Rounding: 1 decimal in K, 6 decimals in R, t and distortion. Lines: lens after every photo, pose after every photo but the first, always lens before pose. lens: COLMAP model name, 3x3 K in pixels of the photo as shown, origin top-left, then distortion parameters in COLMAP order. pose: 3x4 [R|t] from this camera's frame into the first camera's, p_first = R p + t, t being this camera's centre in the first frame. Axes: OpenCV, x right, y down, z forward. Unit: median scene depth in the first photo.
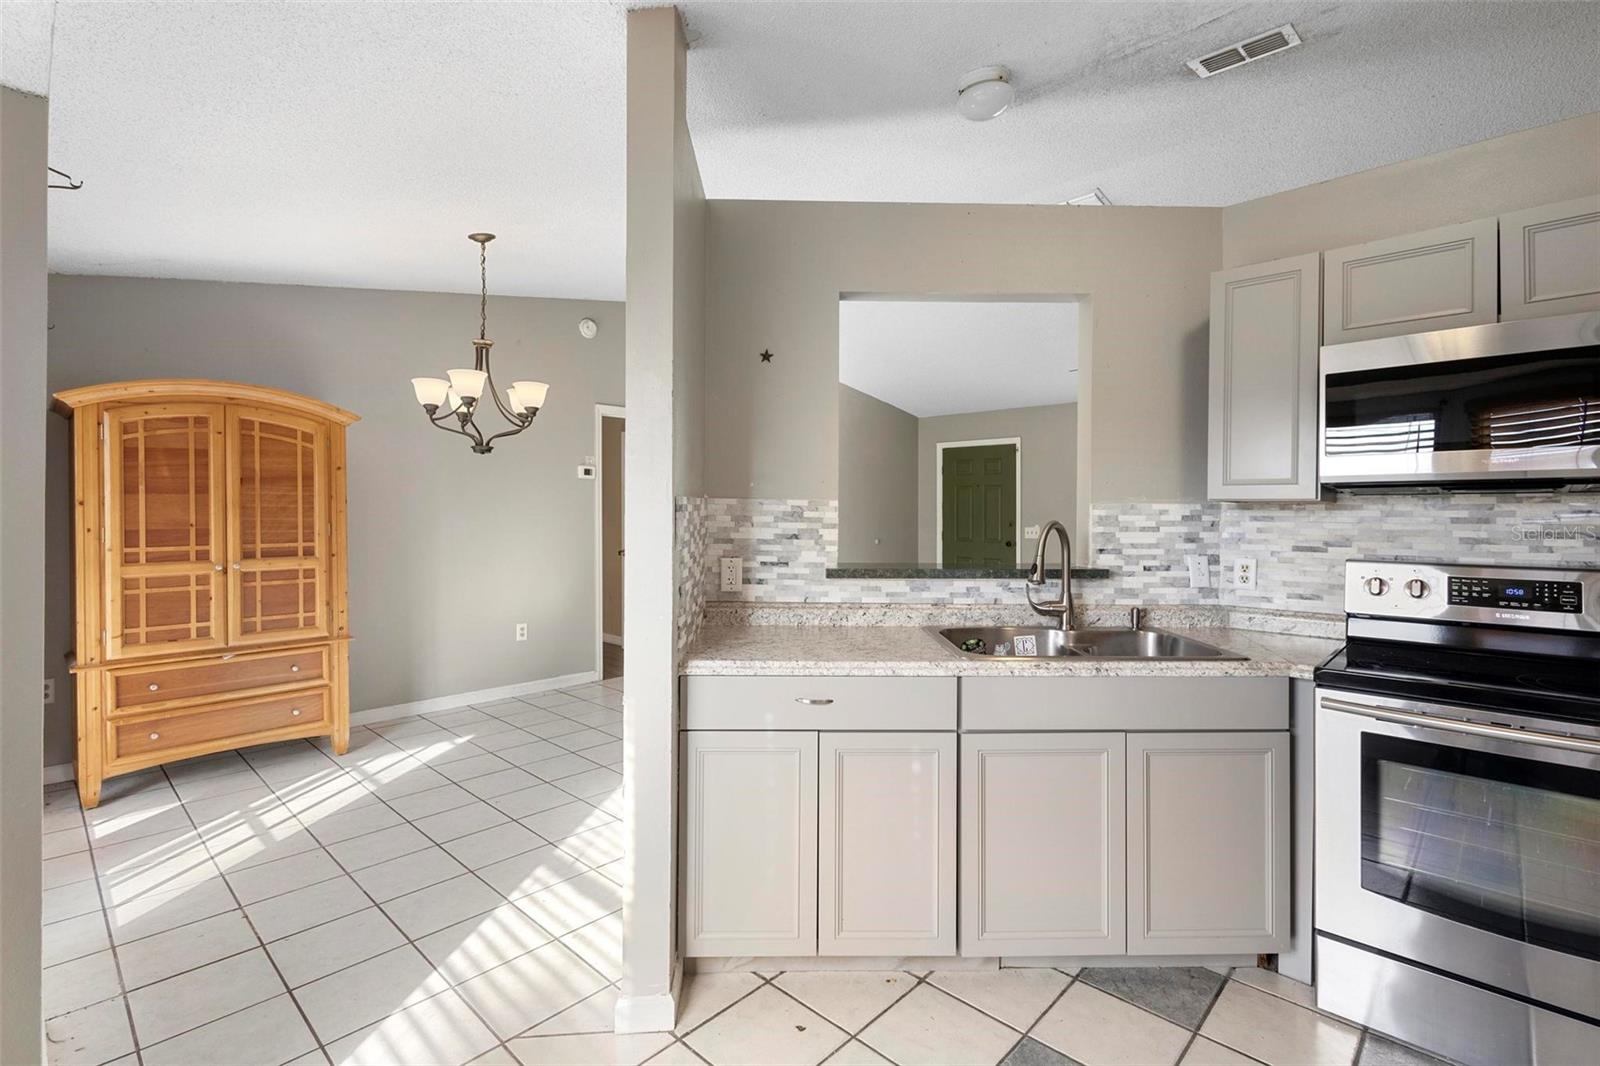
lens RADIAL K [[729.8, 0, 793.5], [0, 729.8, 507.6], [0, 0, 1]] dist [0.009924, -0.000416]
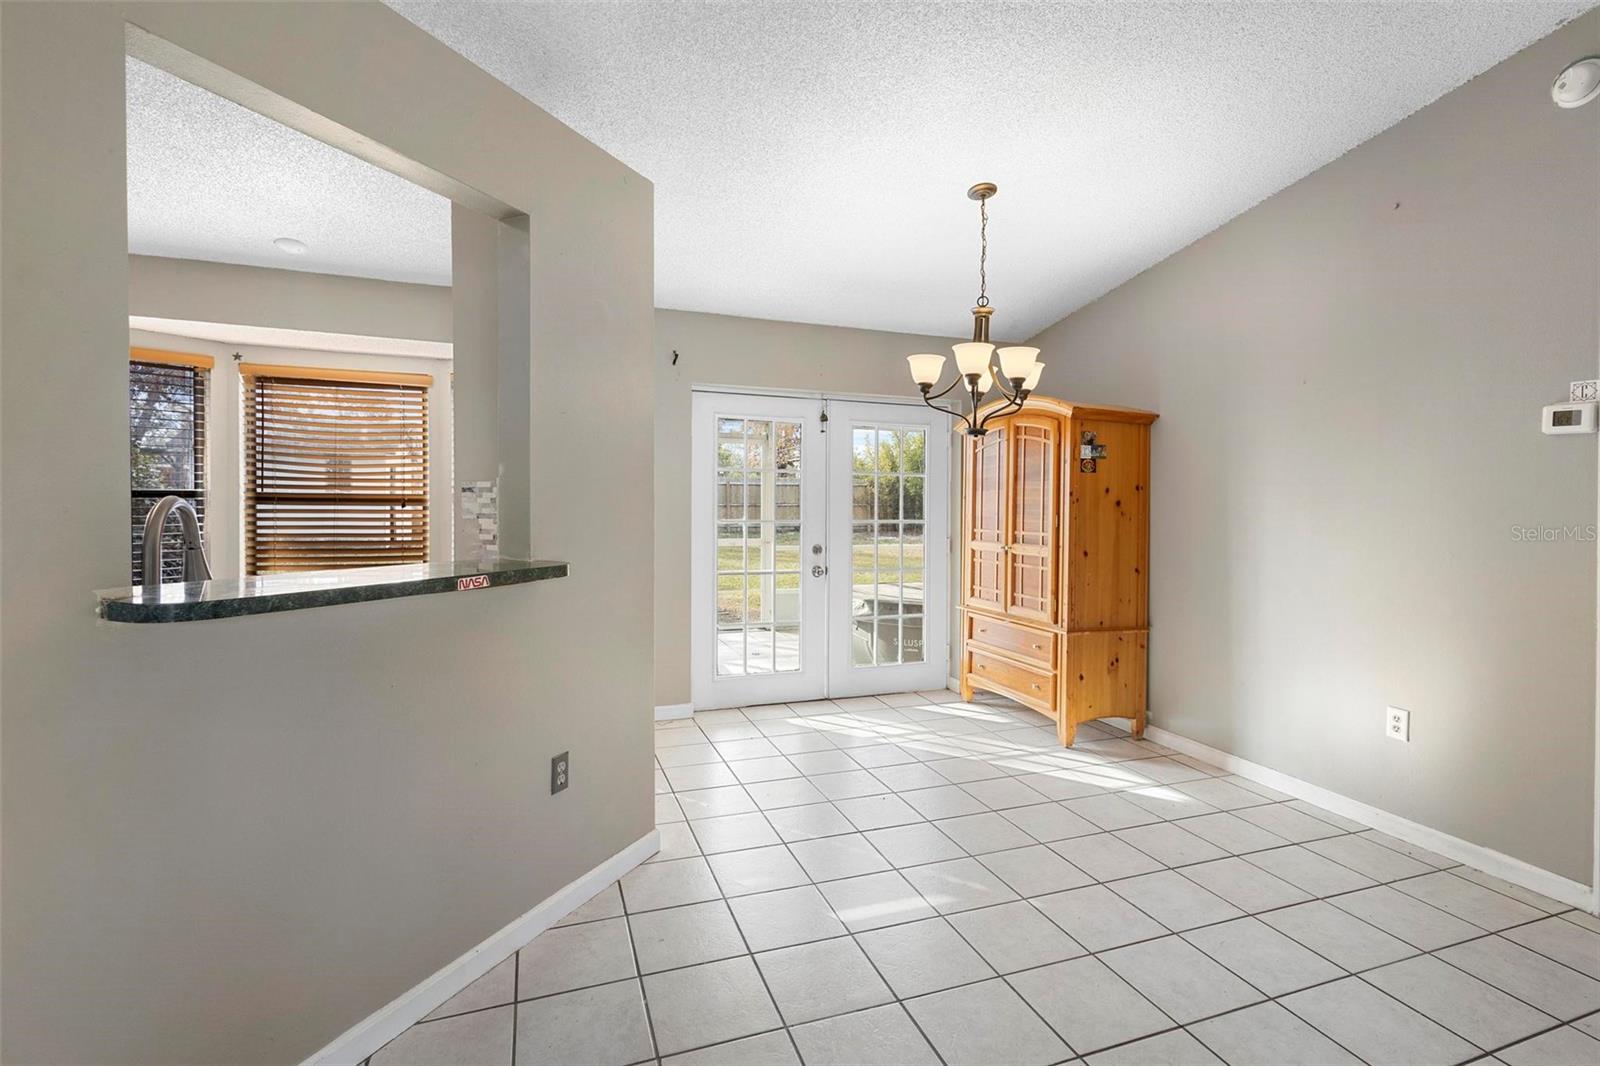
lens RADIAL K [[730.4, 0, 798.0], [0, 730.4, 500.0], [0, 0, 1]] dist [0.009621, -0.000636]
pose [[-0.447198, -0.012063, -0.894354, 0.656276], [-0.010409, 0.999912, -0.008282, 0.019534], [0.894374, 0.005606, -0.447284, 1.680658]]
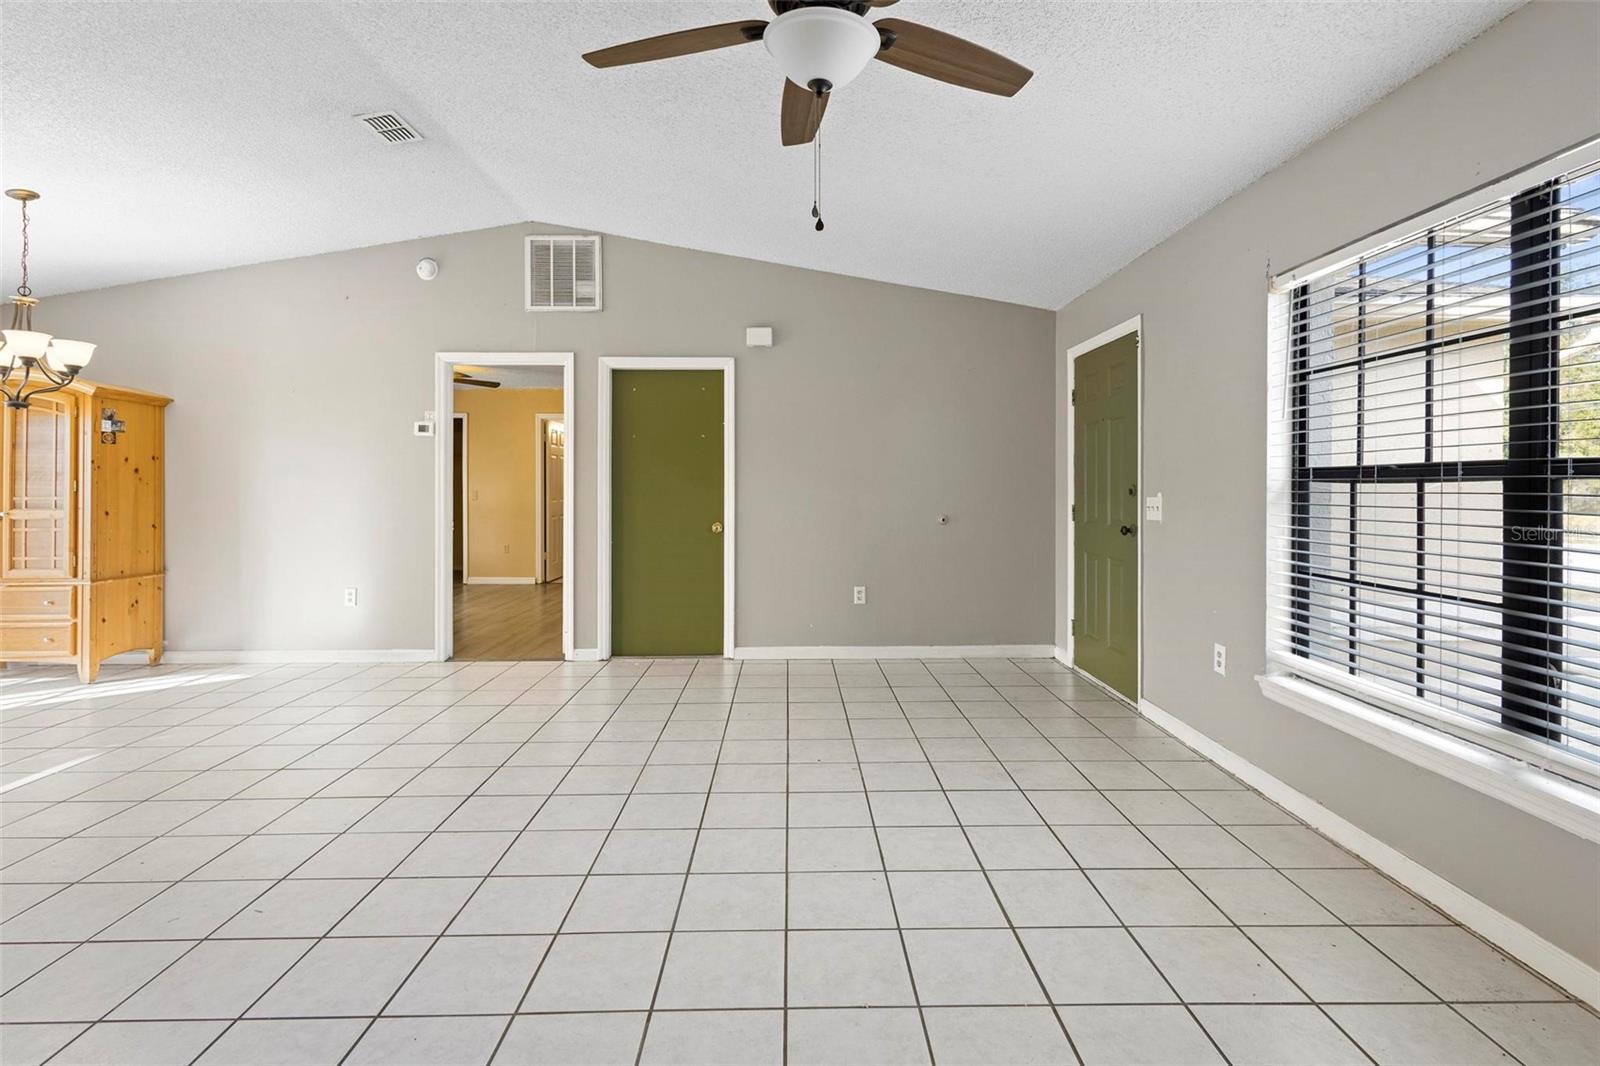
lens RADIAL K [[773.3, 0, 807.9], [0, 773.3, 482.6], [0, 0, 1]] dist [0.011600, -0.000458]
pose [[0.705177, -0.007409, -0.708993, 1.524902], [0.005265, 0.999973, -0.005213, 0.054518], [0.709012, -0.000056, 0.705197, 1.416421]]
